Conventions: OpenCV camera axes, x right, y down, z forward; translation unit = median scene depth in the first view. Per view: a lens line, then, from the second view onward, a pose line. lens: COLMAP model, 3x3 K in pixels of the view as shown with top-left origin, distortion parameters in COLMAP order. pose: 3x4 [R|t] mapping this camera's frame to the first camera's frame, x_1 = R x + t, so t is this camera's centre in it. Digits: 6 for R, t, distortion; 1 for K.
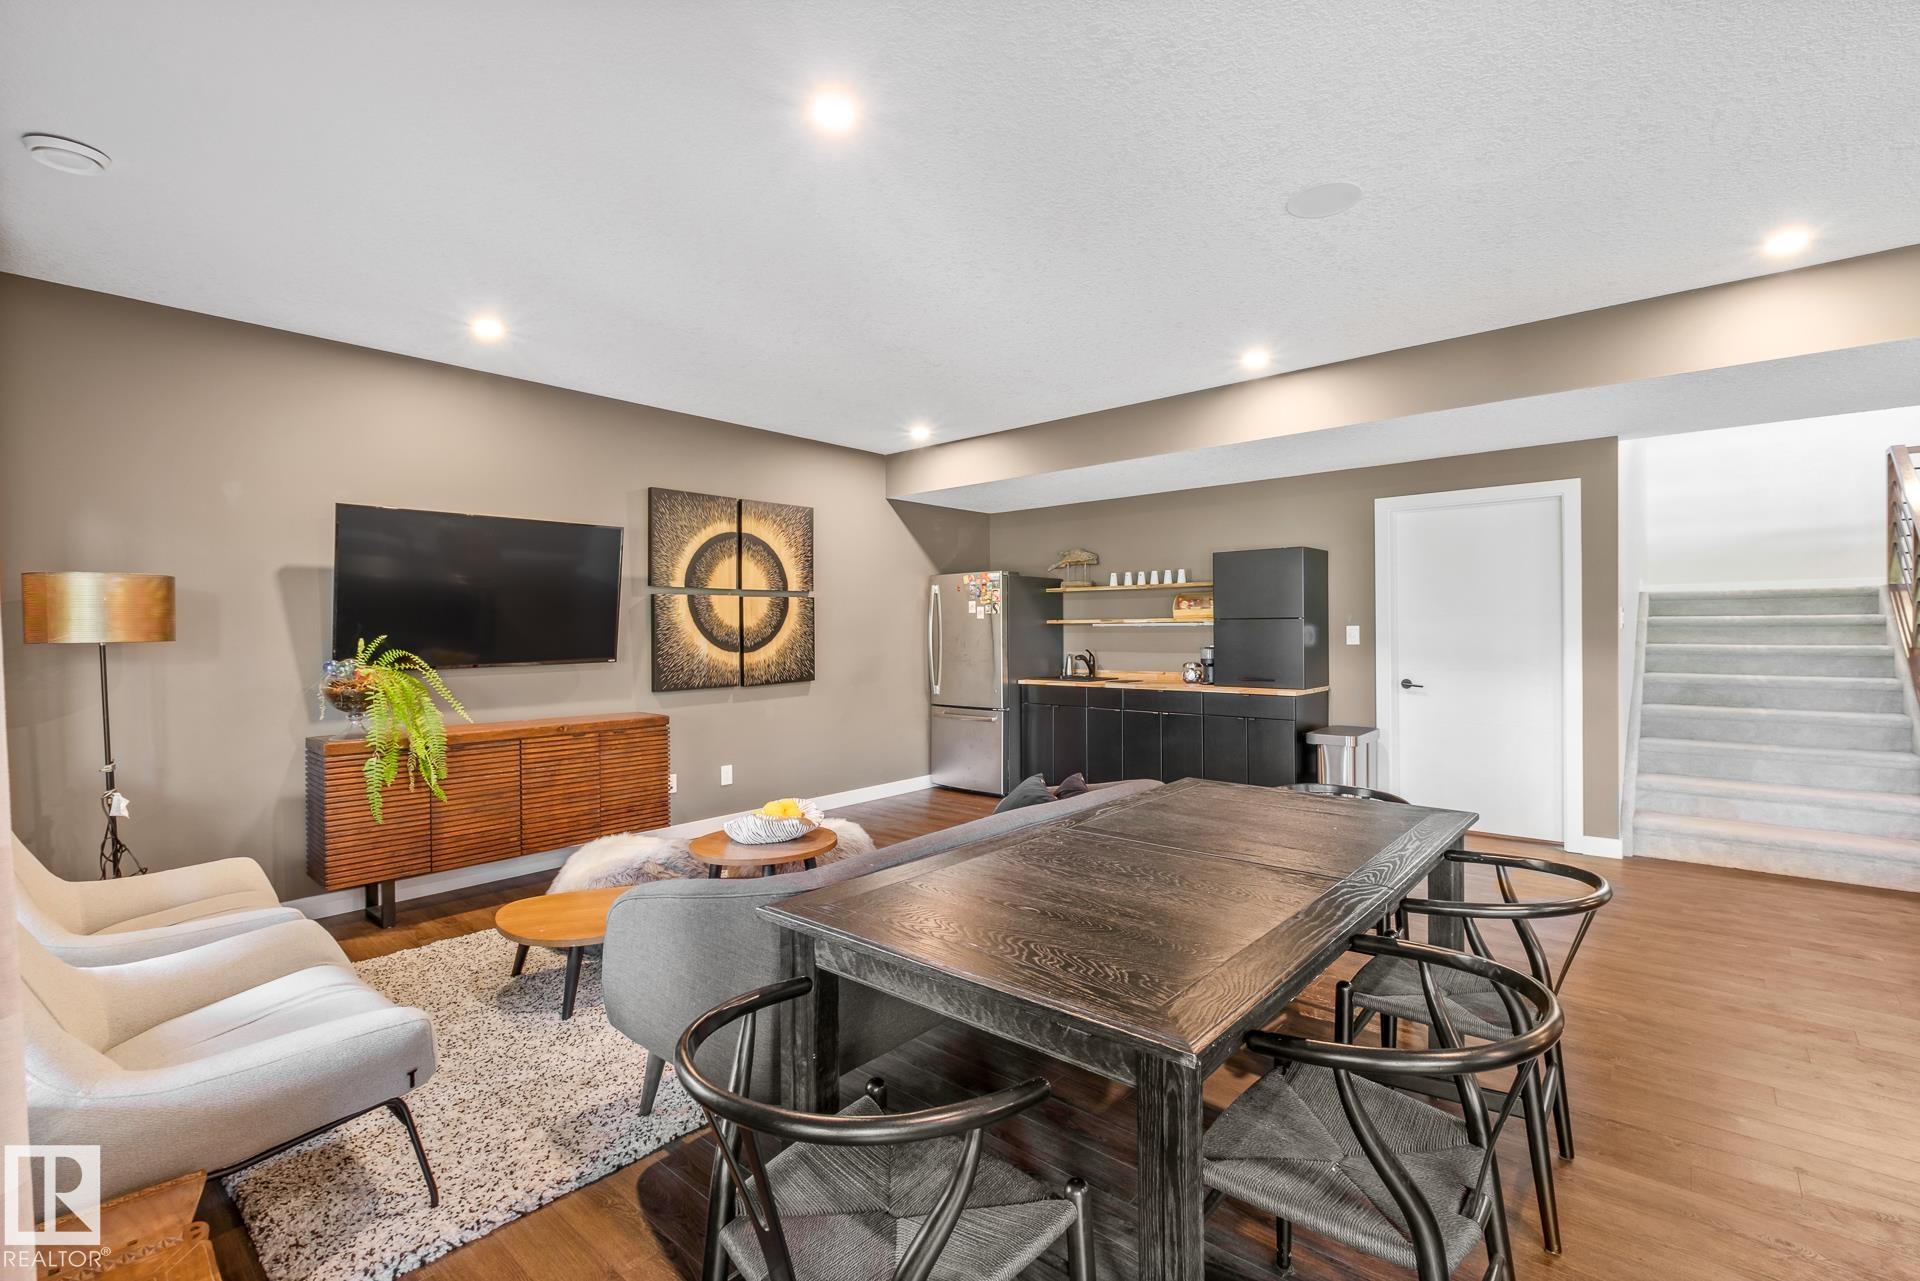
lens RADIAL K [[851.8, 0, 963.3], [0, 851.8, 627.8], [0, 0, 1]] dist [0.002521, -0.007418]
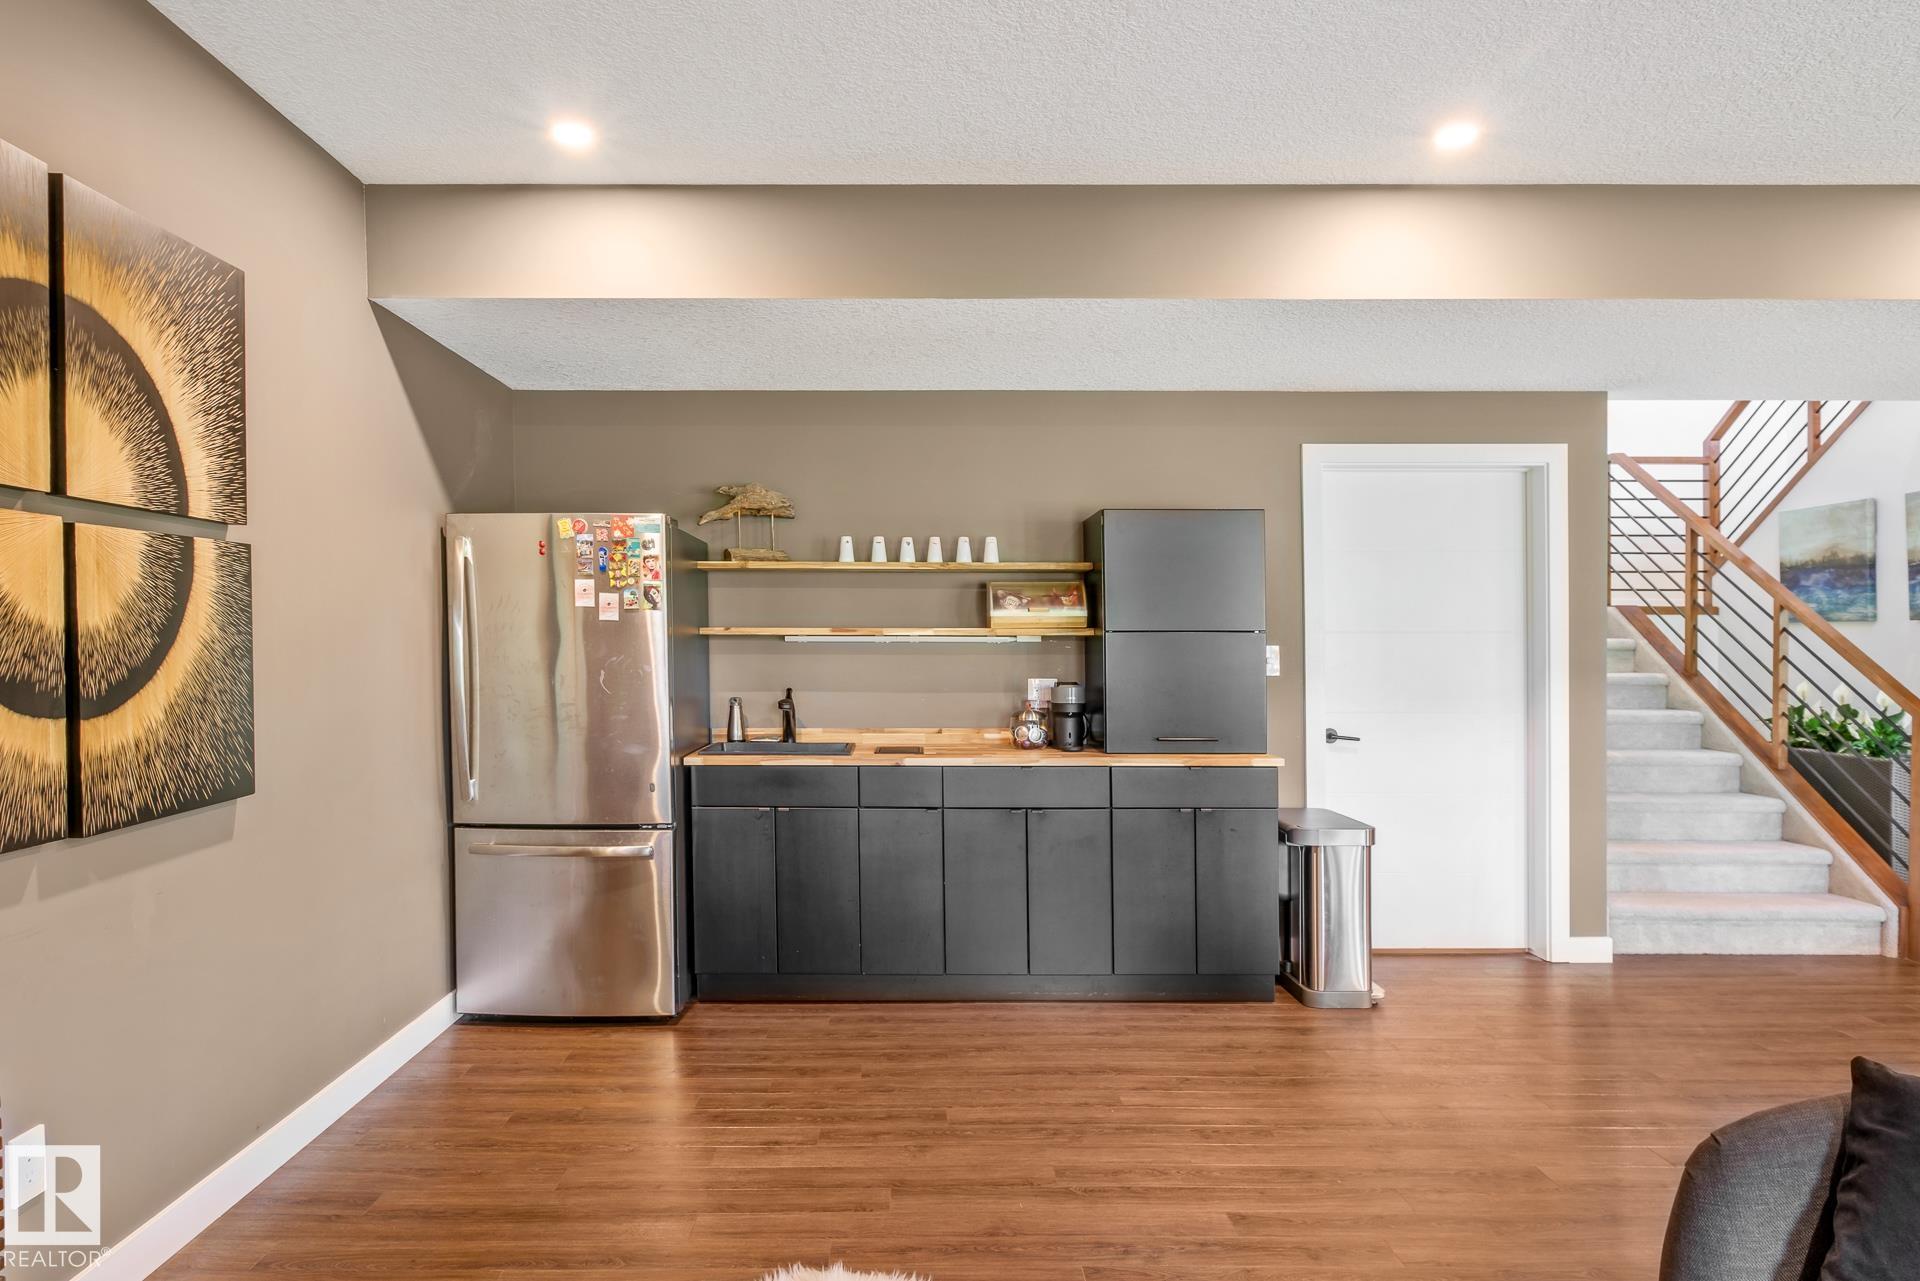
lens RADIAL K [[1193.0, 0, 902.2], [0, 1193.0, 673.3], [0, 0, 1]] dist [0.000943, 0.000316]
pose [[0.751303, -0.005583, 0.659934, -0.311565], [-0.009619, 0.999765, 0.019409, 0.003515], [-0.659888, -0.020930, 0.751073, 0.514573]]
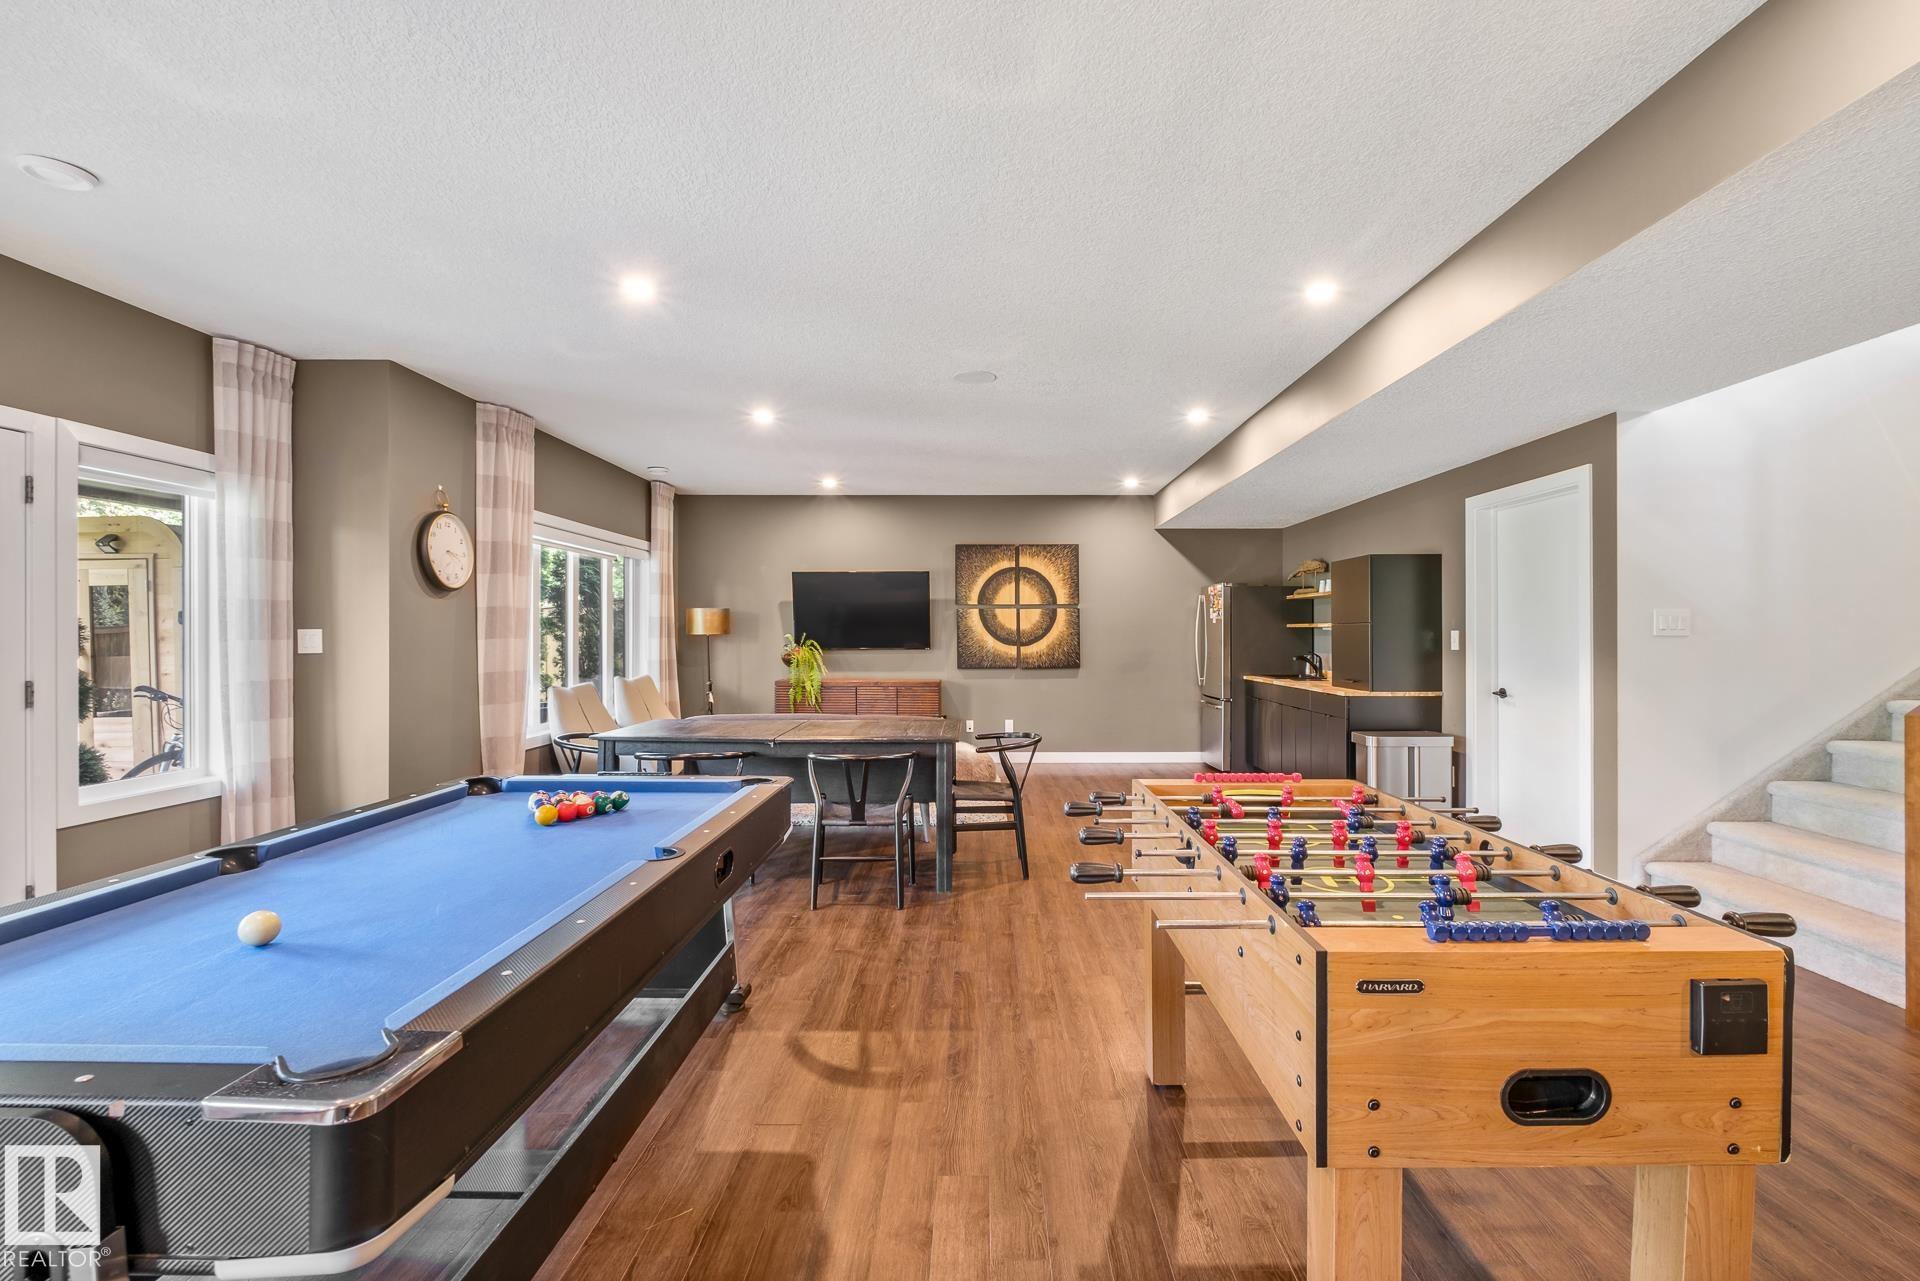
lens RADIAL K [[851.8, 0, 963.3], [0, 851.8, 627.8], [0, 0, 1]] dist [0.002521, -0.007418]
pose [[0.651377, 0.002425, -0.758750, 0.813597], [-0.002743, 0.999996, 0.000841, -0.004567], [0.758749, 0.001533, 0.651381, -0.056750]]
